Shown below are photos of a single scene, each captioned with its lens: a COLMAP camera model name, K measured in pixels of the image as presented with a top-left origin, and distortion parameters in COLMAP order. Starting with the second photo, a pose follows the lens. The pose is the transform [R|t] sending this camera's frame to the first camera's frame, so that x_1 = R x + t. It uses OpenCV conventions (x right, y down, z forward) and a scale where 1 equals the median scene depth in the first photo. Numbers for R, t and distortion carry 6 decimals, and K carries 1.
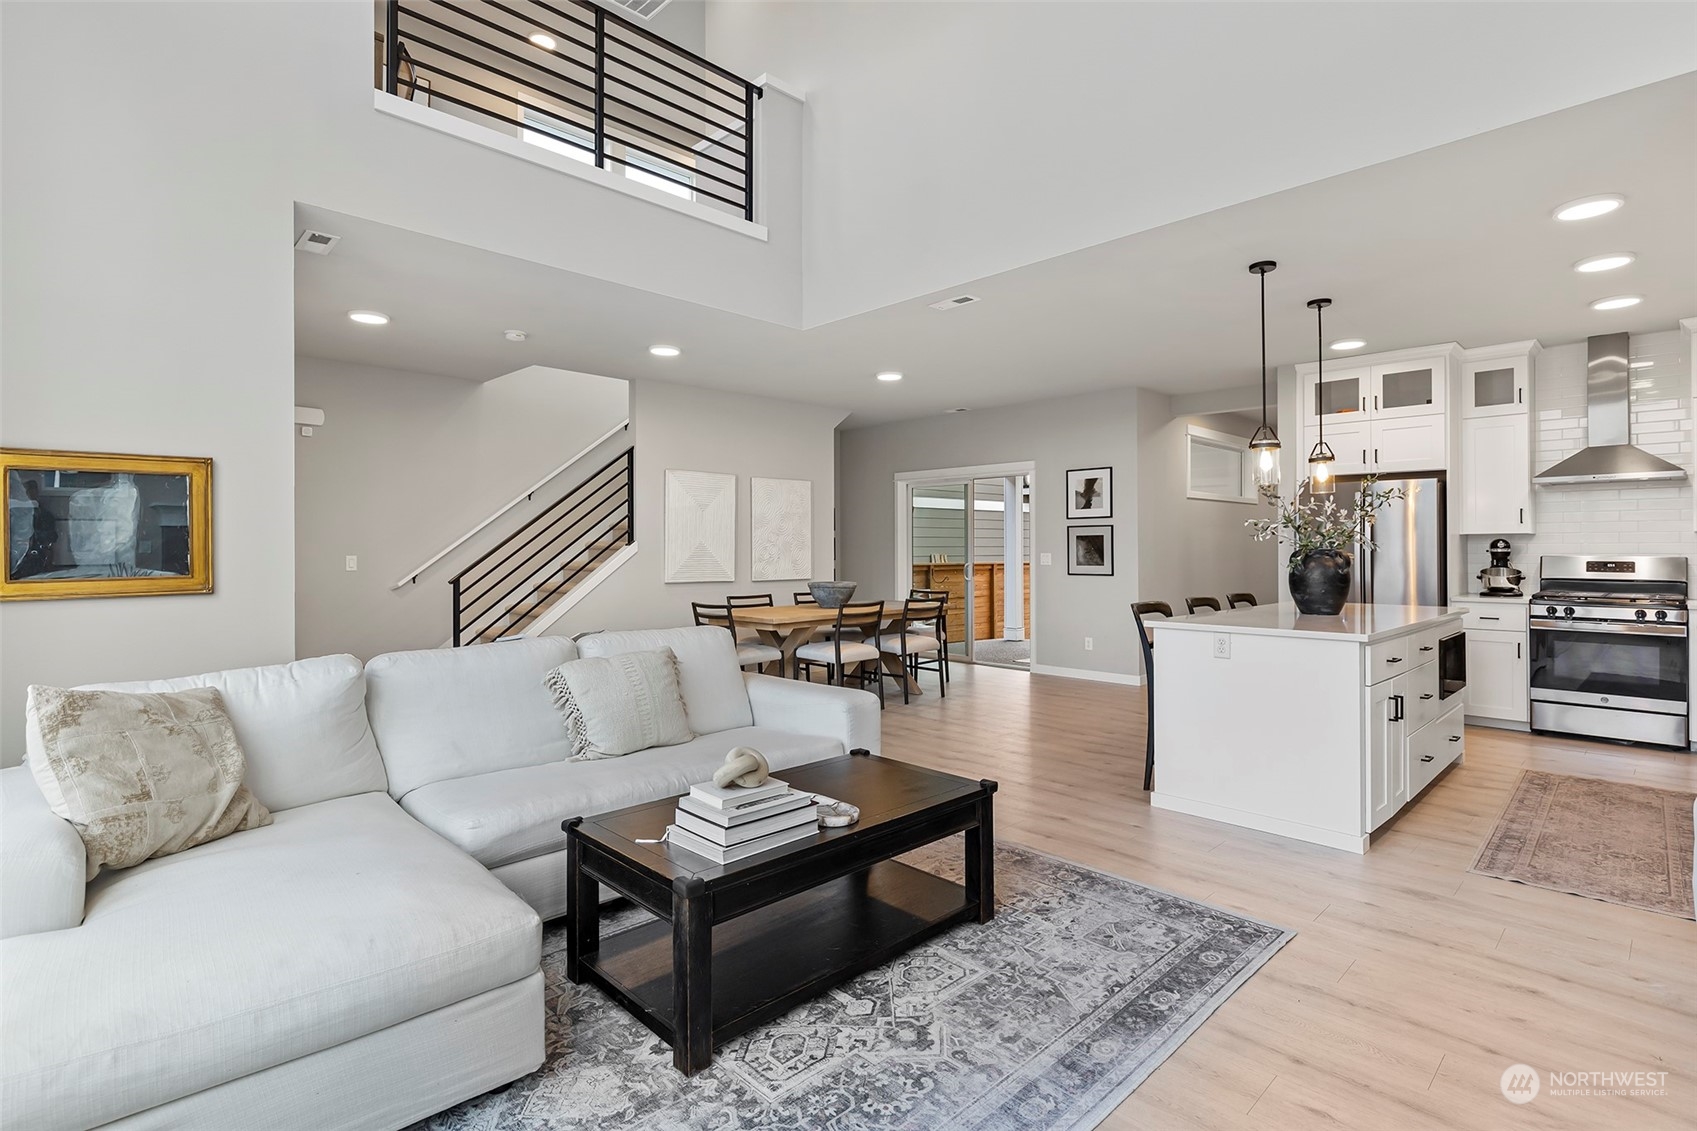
lens RADIAL K [[831.2, 0, 870.9], [0, 831.2, 543.0], [0, 0, 1]] dist [0.009618, -0.001993]
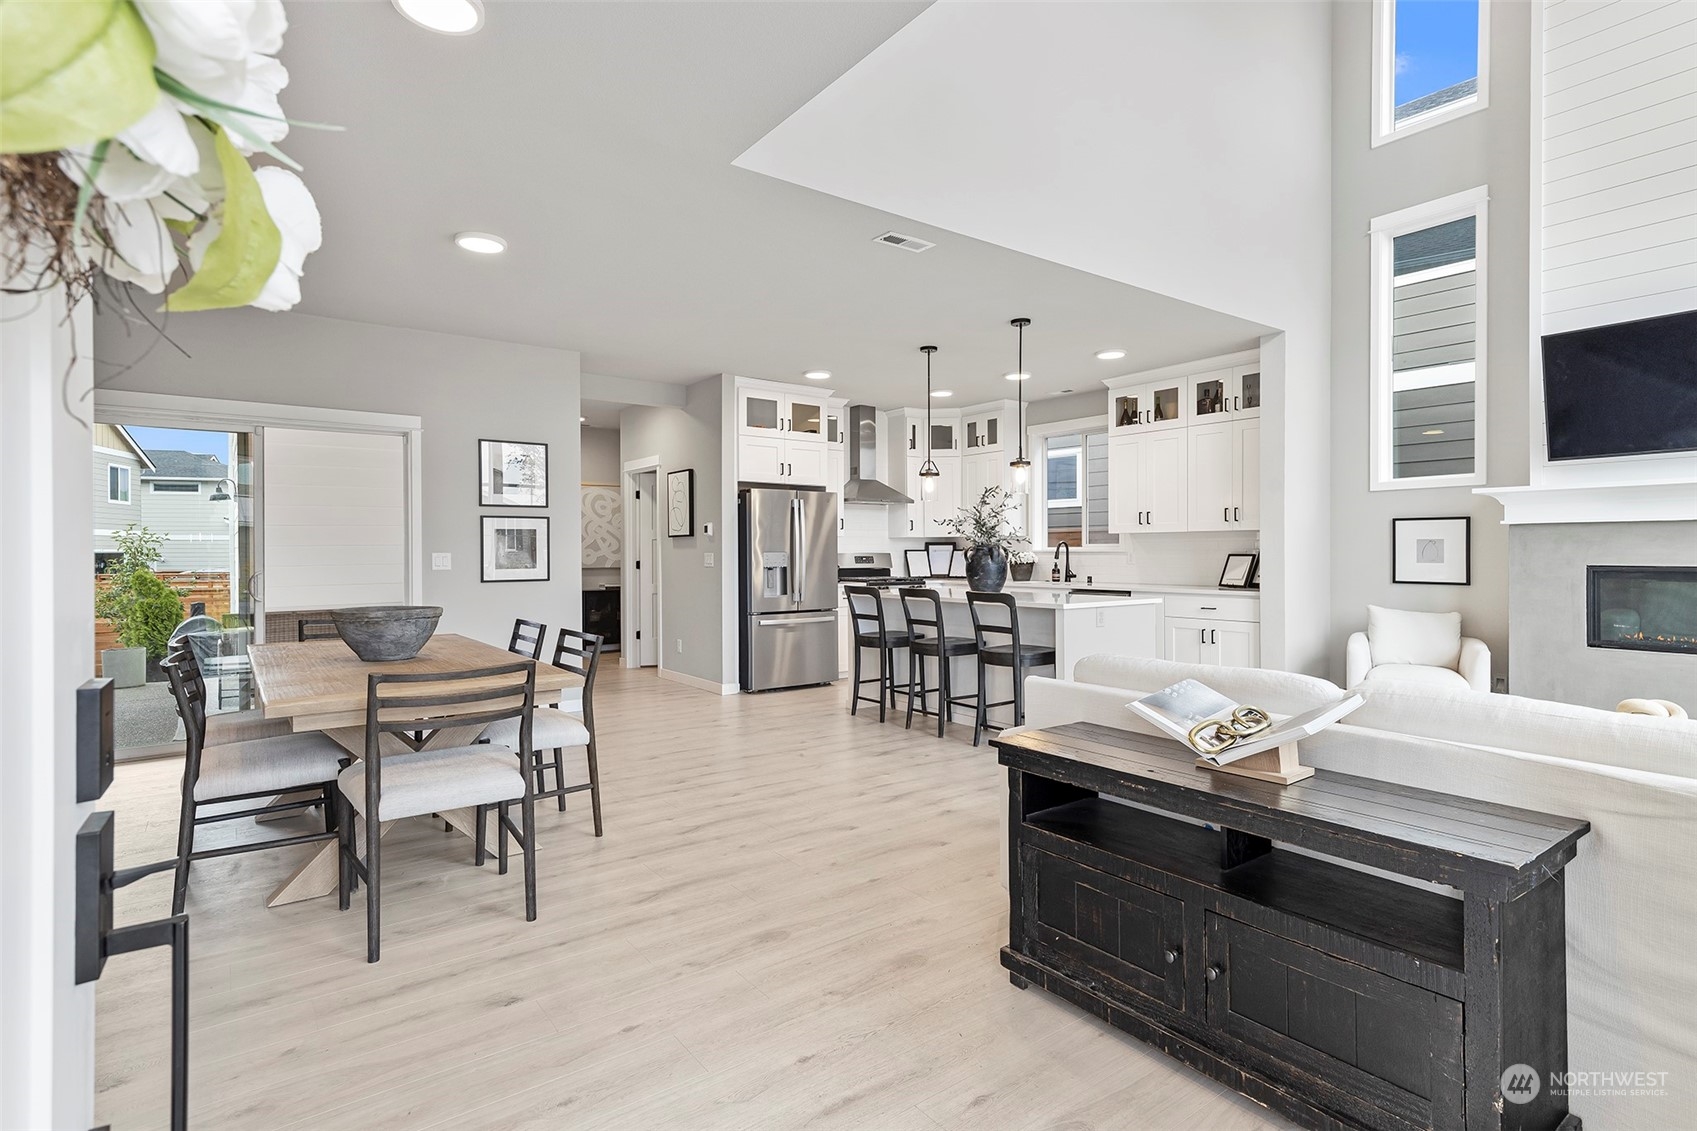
lens RADIAL K [[850.3, 0, 863.8], [0, 850.3, 560.3], [0, 0, 1]] dist [0.012178, 0.000112]
pose [[0.151194, -0.009623, 0.988457, -0.616469], [-0.003509, 0.999941, 0.010271, 0.013268], [-0.988498, -0.005022, 0.151151, 0.754563]]
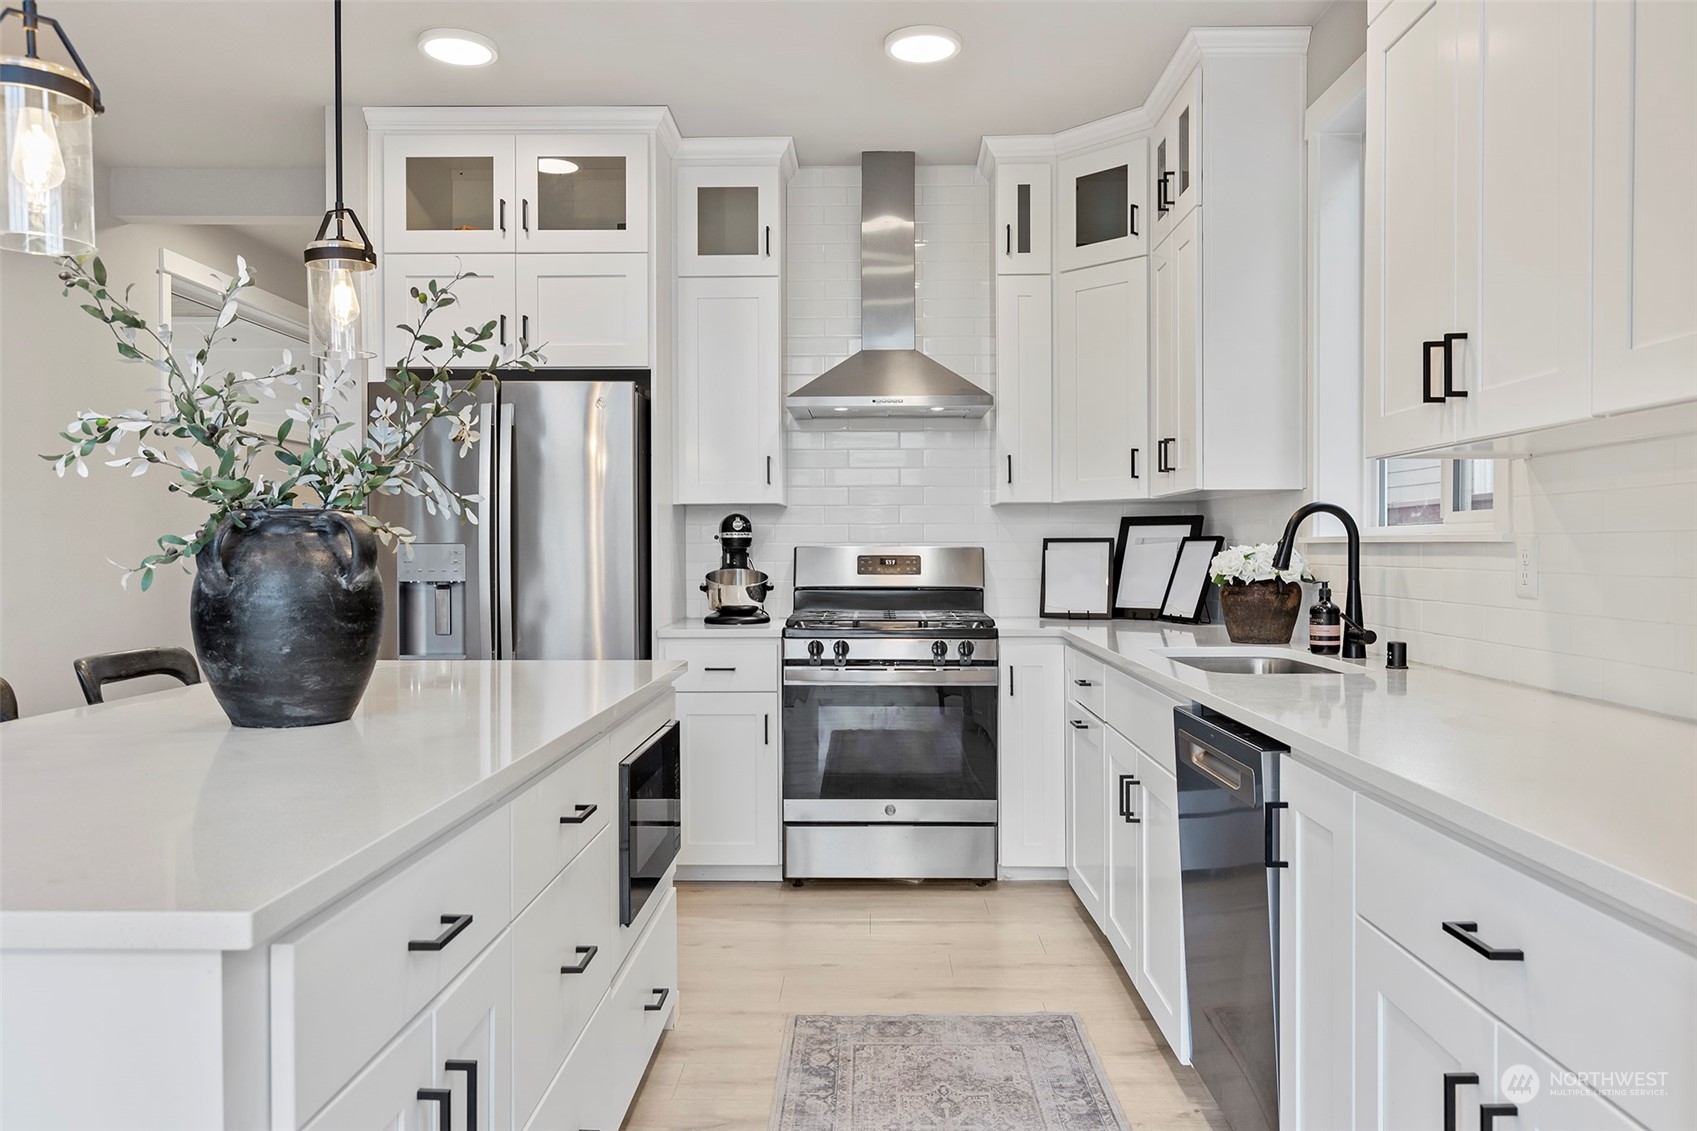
lens RADIAL K [[1217.7, 0, 850.6], [0, 1217.7, 551.9], [0, 0, 1]] dist [-0.000480, 0.000123]
pose [[0.727883, -0.000640, 0.685701, 0.291100], [-0.004535, 0.999973, 0.005748, 0.014606], [-0.685686, -0.007294, 0.727861, 0.407485]]
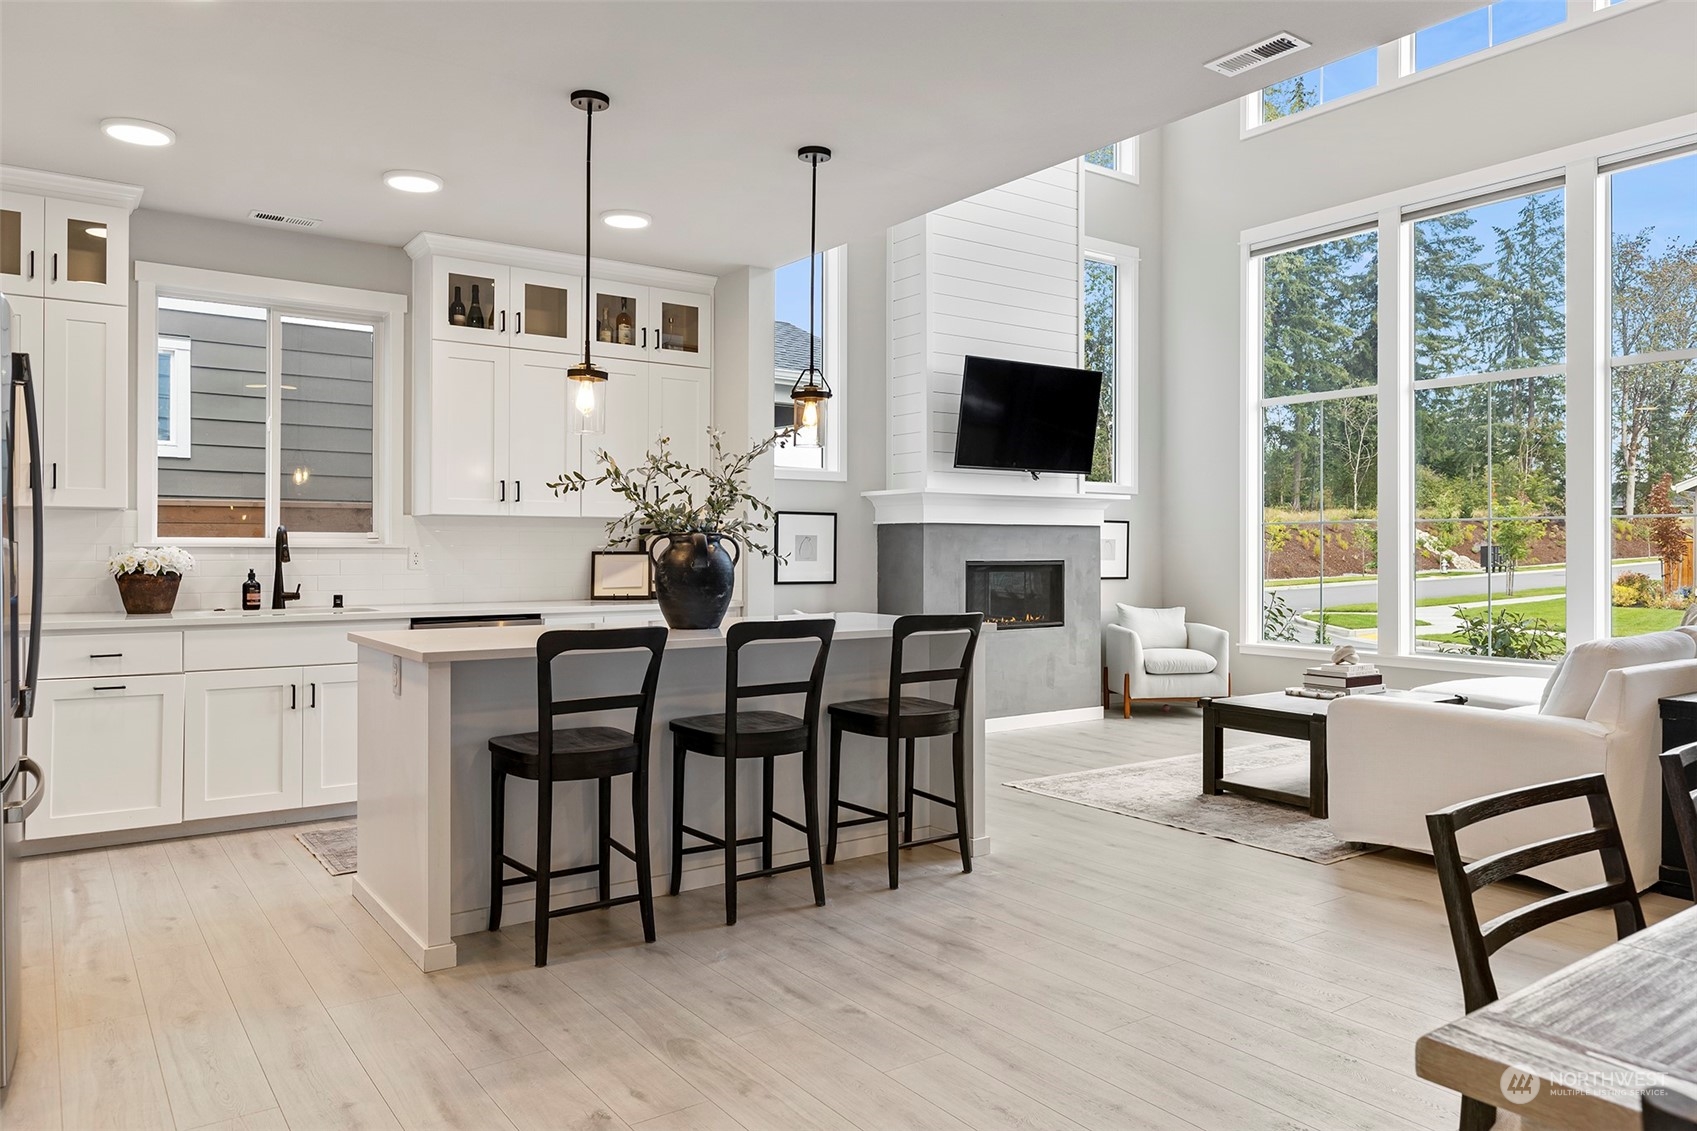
lens RADIAL K [[1139.0, 0, 861.8], [0, 1139.0, 538.6], [0, 0, 1]] dist [0.002172, -0.005645]
pose [[-0.984731, 0.002870, 0.174057, 0.182632], [-0.000239, 0.999841, -0.017839, 0.021628], [-0.174081, -0.017608, -0.984574, 1.444332]]
